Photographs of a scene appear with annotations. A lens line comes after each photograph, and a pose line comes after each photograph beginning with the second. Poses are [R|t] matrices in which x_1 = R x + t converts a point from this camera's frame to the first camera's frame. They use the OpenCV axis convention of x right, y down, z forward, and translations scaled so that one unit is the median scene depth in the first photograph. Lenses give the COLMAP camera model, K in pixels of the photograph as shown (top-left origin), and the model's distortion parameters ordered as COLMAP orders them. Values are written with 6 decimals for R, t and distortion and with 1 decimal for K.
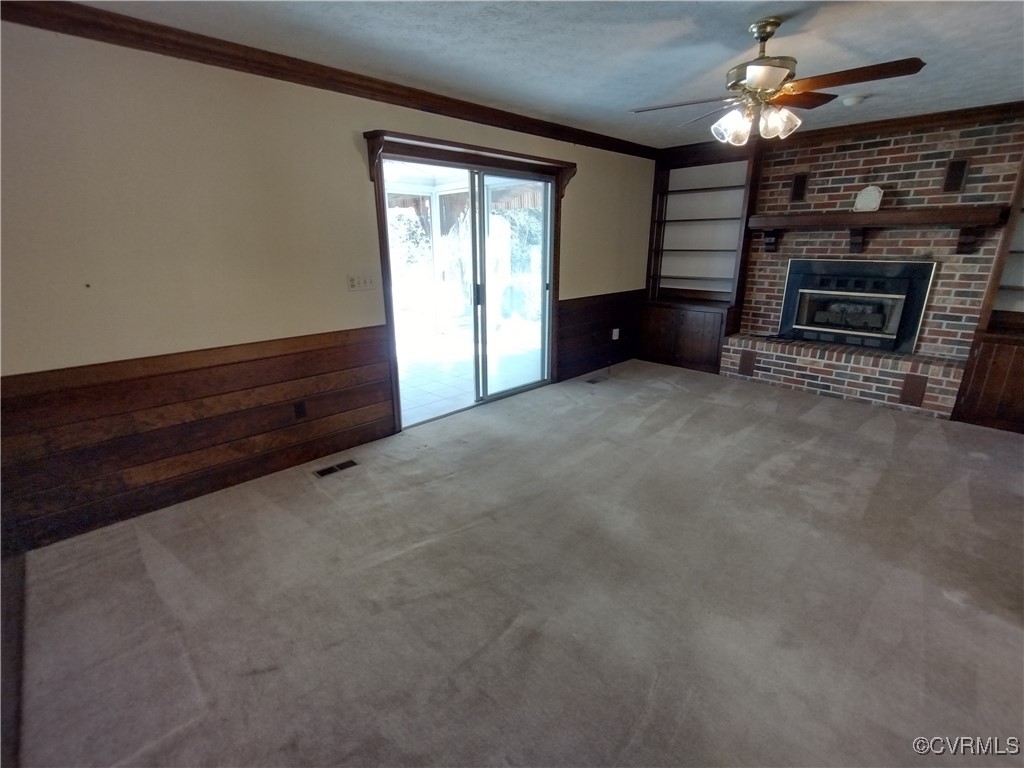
lens RADIAL K [[467.9, 0, 511.5], [0, 467.9, 385.8], [0, 0, 1]] dist [-0.003406, -0.000870]
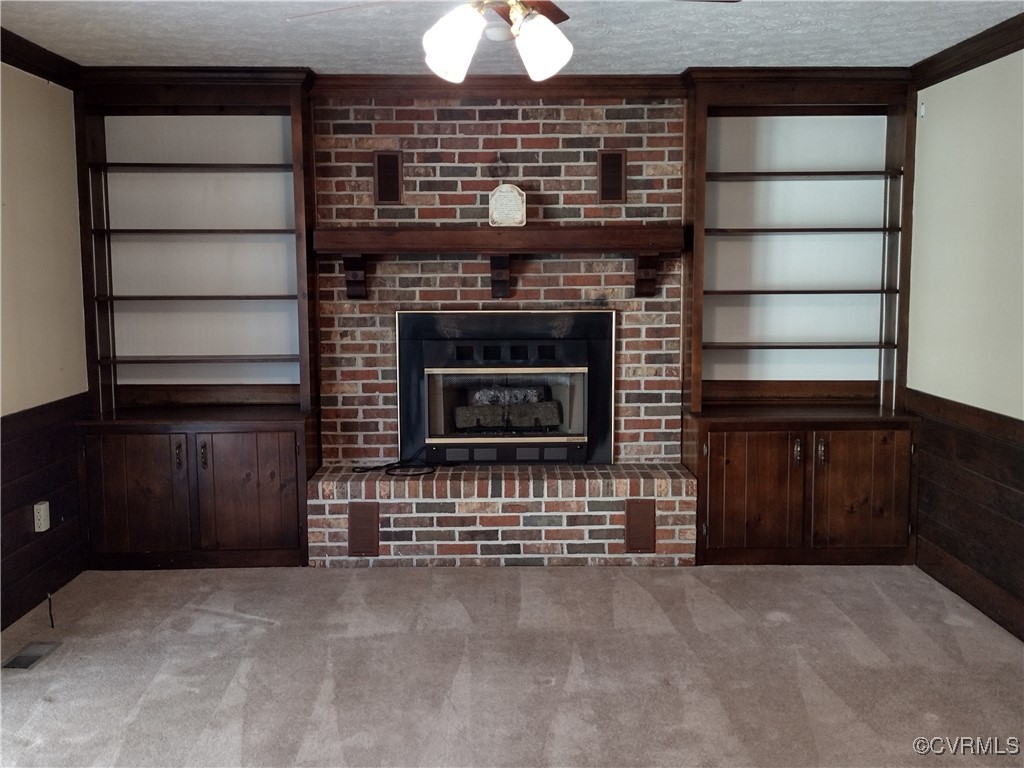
lens RADIAL K [[1010.1, 0, 513.9], [0, 1010.1, 387.2], [0, 0, 1]] dist [0.091141, -0.124737]
pose [[0.689798, -0.077197, 0.719875, -0.123121], [0.214829, 0.971343, -0.101689, -0.059252], [-0.691396, 0.224795, 0.686614, 0.197665]]
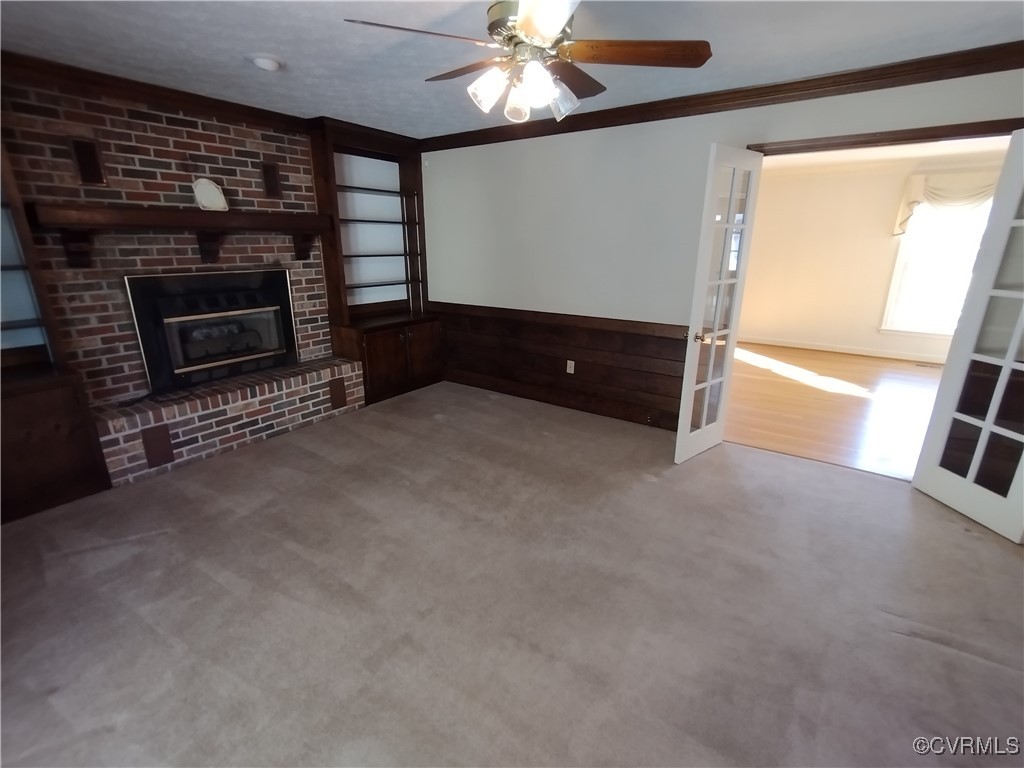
lens RADIAL K [[470.2, 0, 510.8], [0, 470.2, 386.5], [0, 0, 1]] dist [-0.002522, 0.001299]
pose [[-0.168418, -0.280548, 0.944949, -0.156152], [0.295688, 0.900116, 0.319938, -0.206140], [-0.940321, 0.333293, -0.068641, 0.663573]]
